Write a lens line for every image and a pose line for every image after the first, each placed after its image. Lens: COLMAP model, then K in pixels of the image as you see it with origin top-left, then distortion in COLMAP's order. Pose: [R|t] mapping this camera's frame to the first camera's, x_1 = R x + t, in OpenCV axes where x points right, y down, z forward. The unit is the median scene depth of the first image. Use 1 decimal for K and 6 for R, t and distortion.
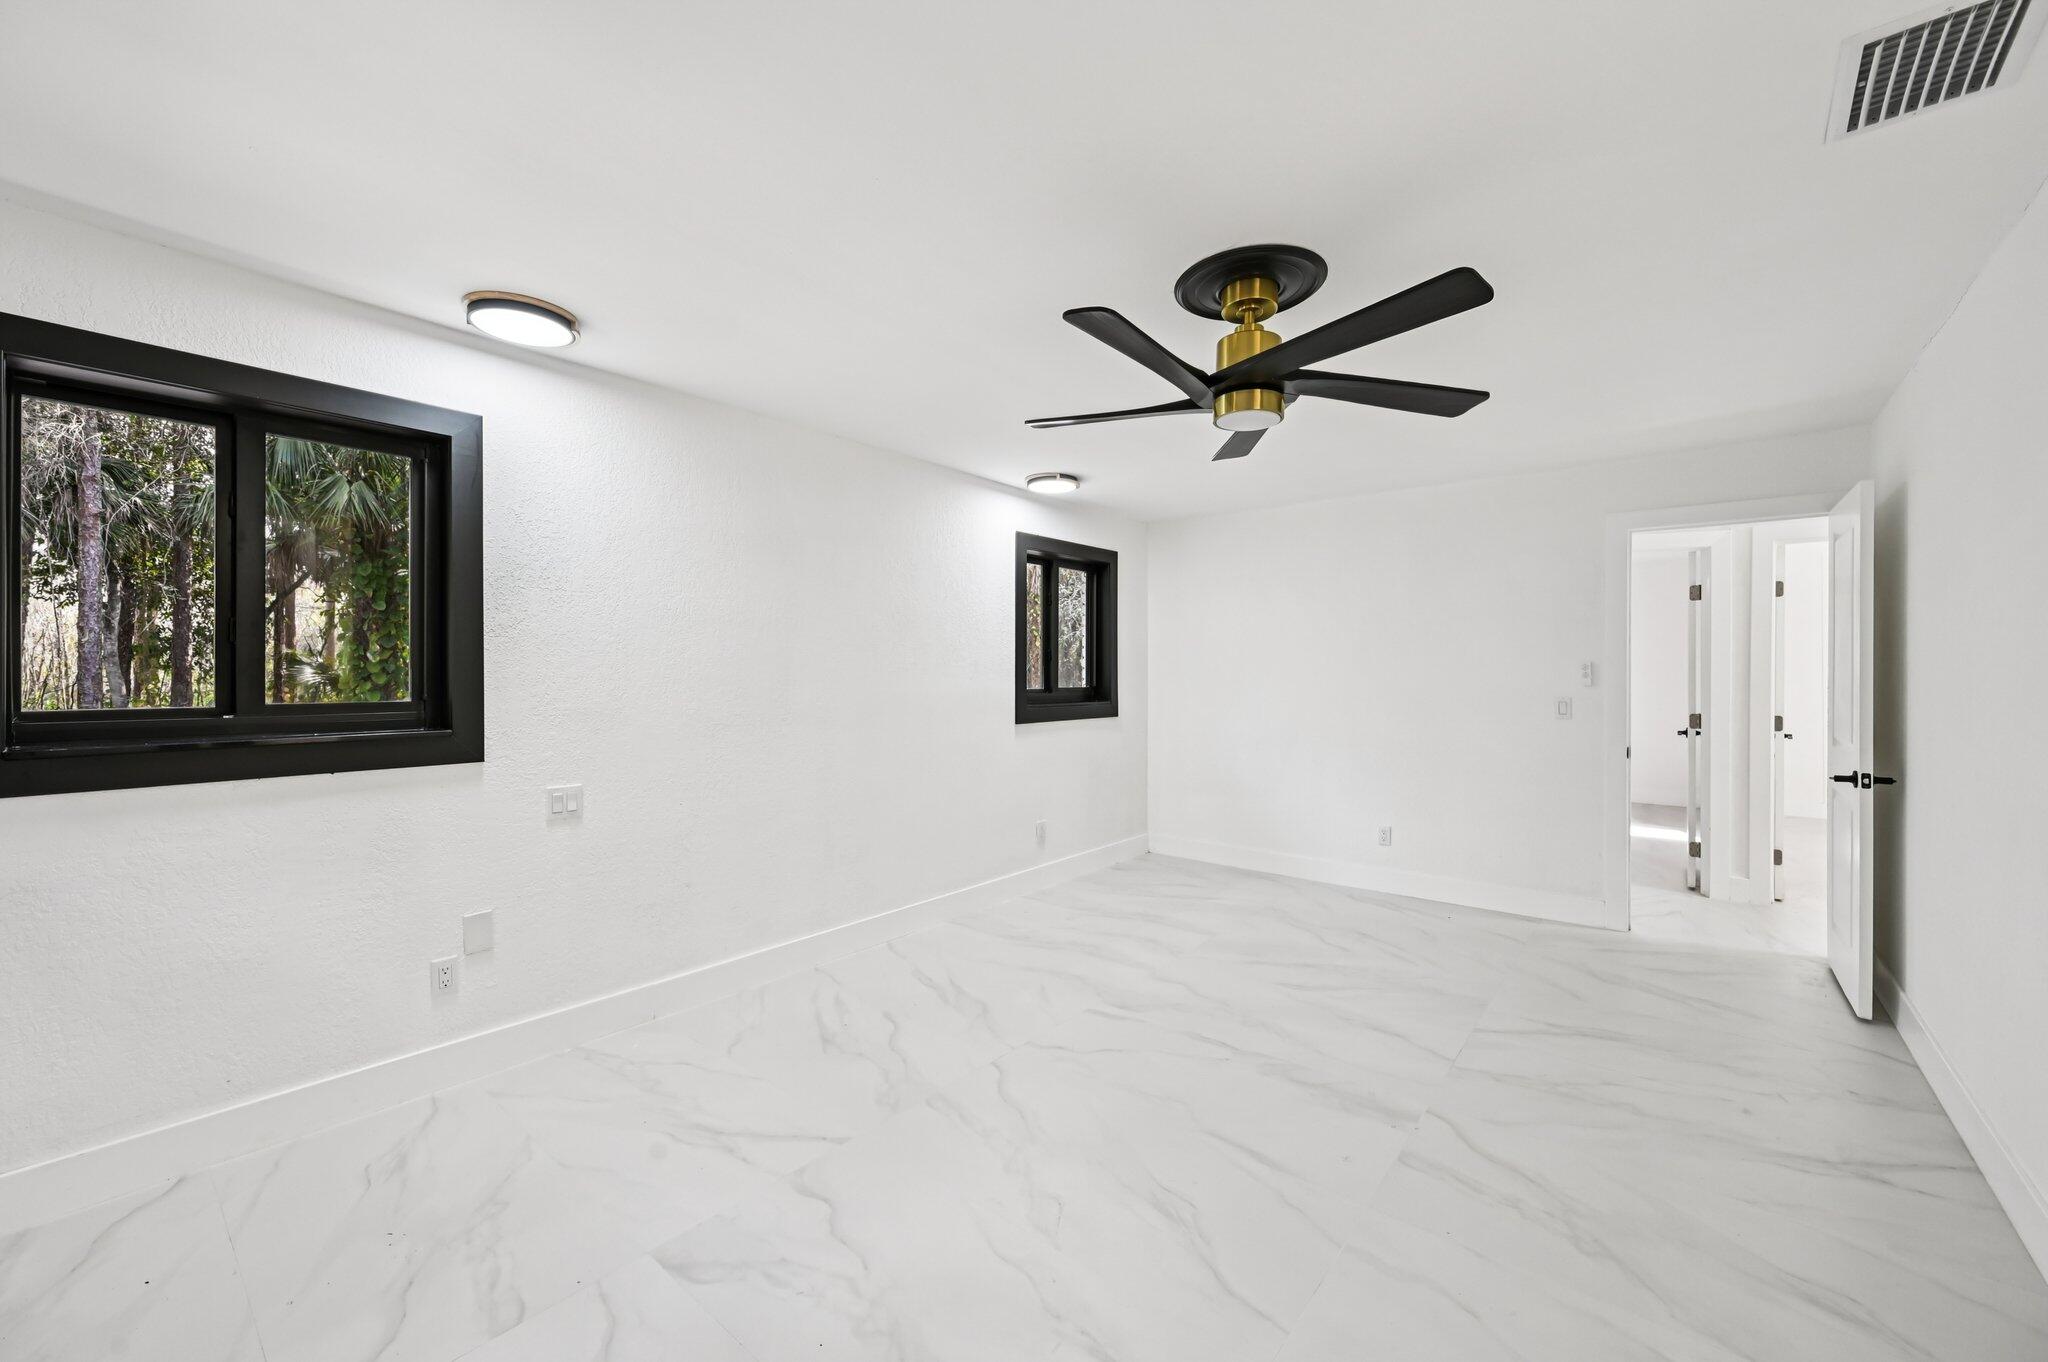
lens RADIAL K [[809.1, 0, 1025.6], [0, 809.1, 685.9], [0, 0, 1]] dist [-0.003690, -0.000043]
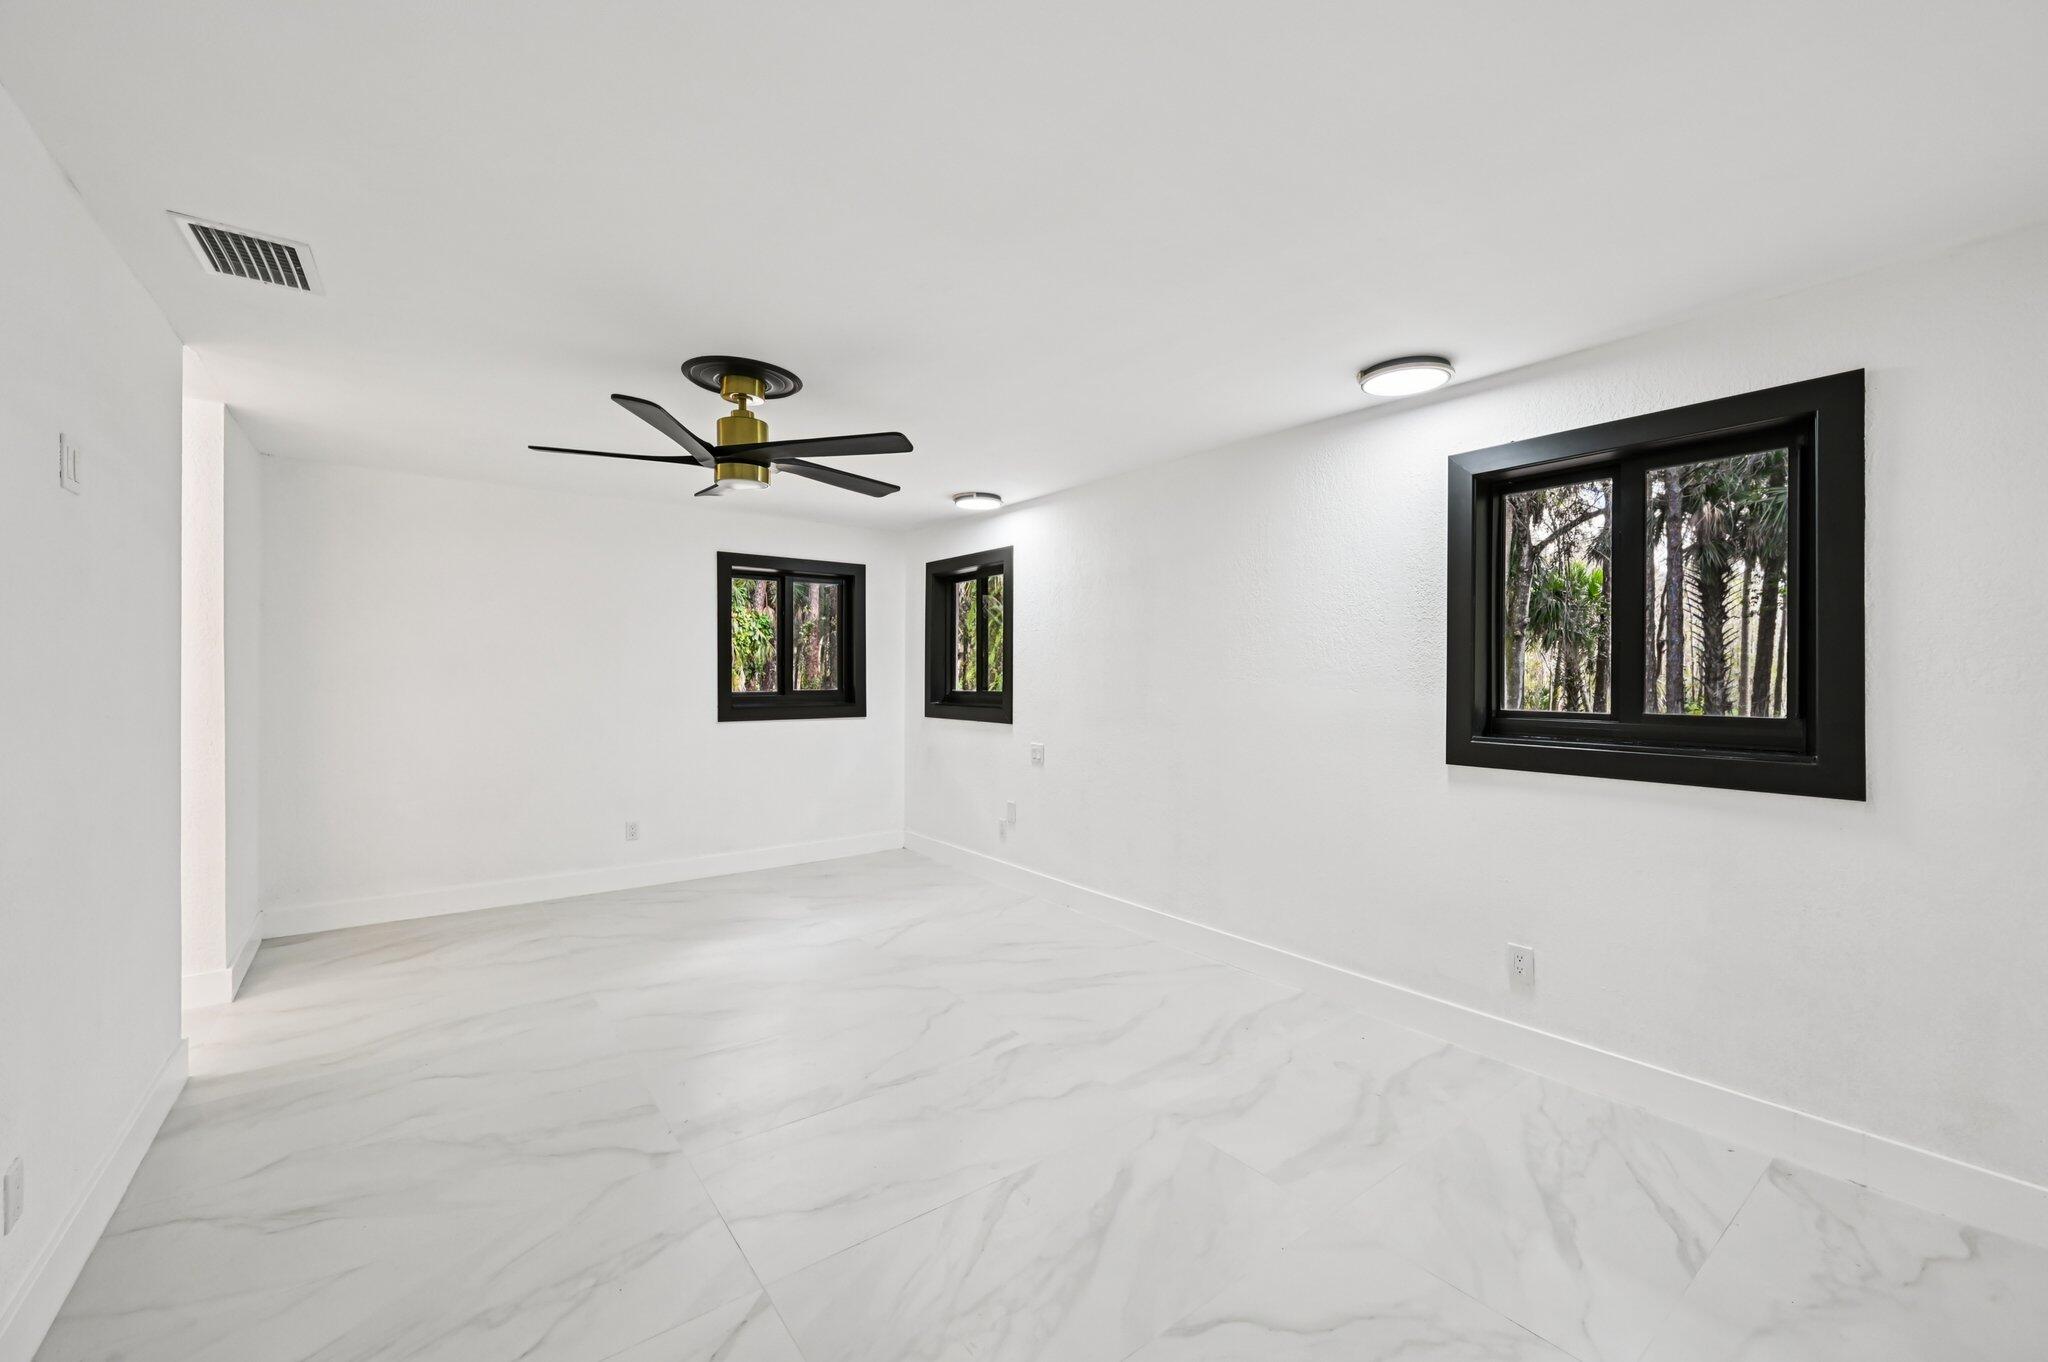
lens RADIAL K [[809.1, 0, 1012.0], [0, 809.1, 678.2], [0, 0, 1]] dist [-0.003690, -0.000043]
pose [[-0.236055, 0.004441, -0.971730, 1.122148], [-0.019009, 0.999777, 0.009187, -0.031356], [0.971554, 0.020640, -0.235918, 1.351824]]
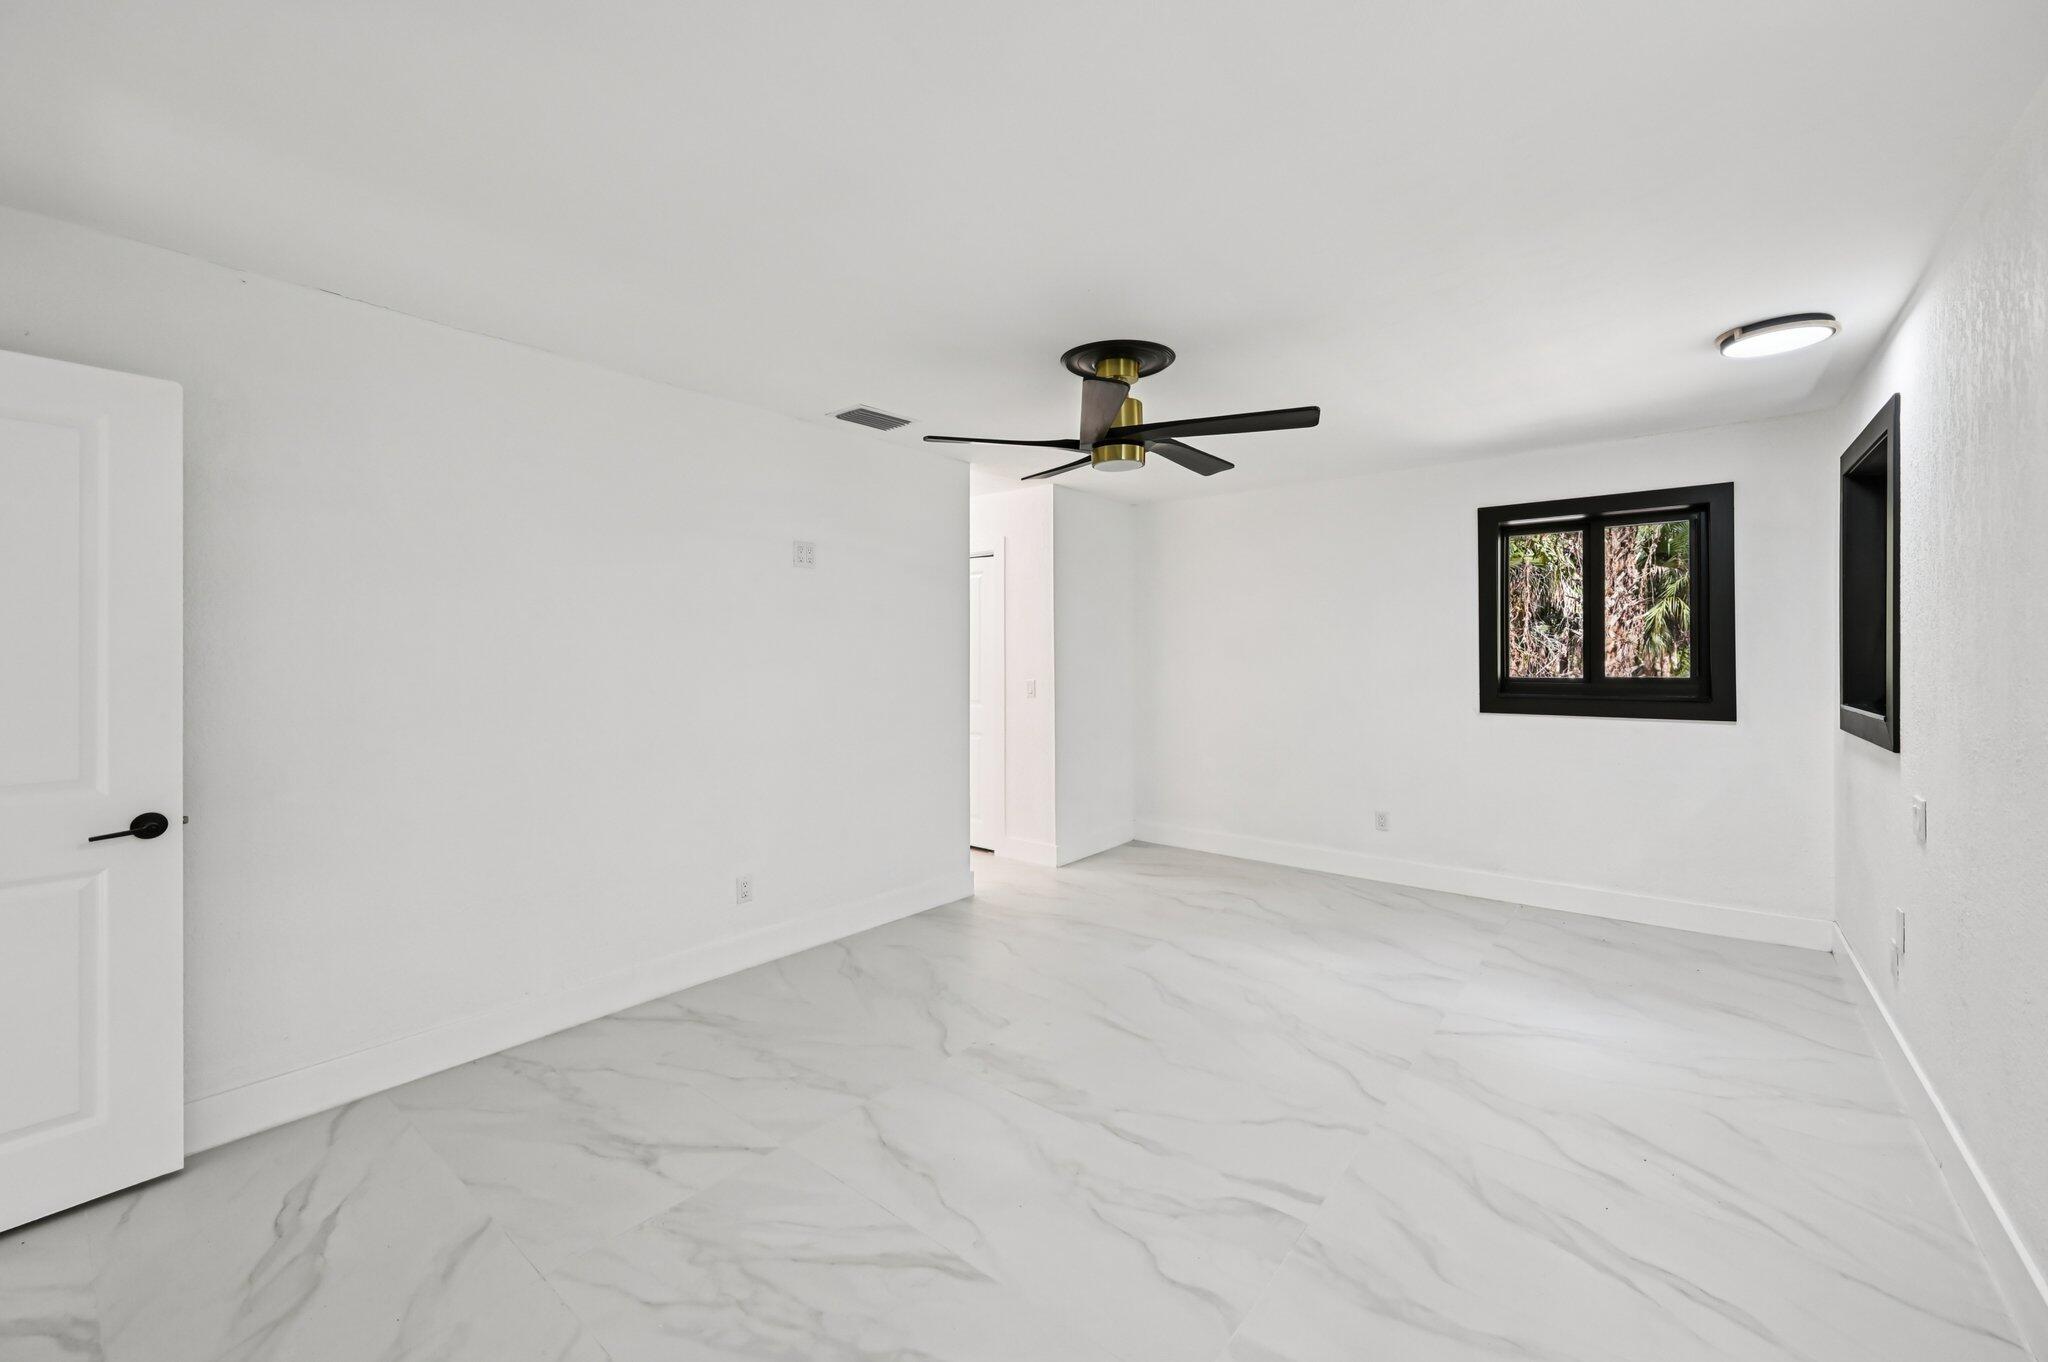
lens RADIAL K [[809.1, 0, 1029.8], [0, 809.1, 653.8], [0, 0, 1]] dist [-0.003690, -0.000043]
pose [[-0.999840, 0.002460, -0.017741, 0.347451], [0.002221, 0.999906, 0.013502, -0.035803], [0.017772, 0.013460, -0.999751, 1.800025]]
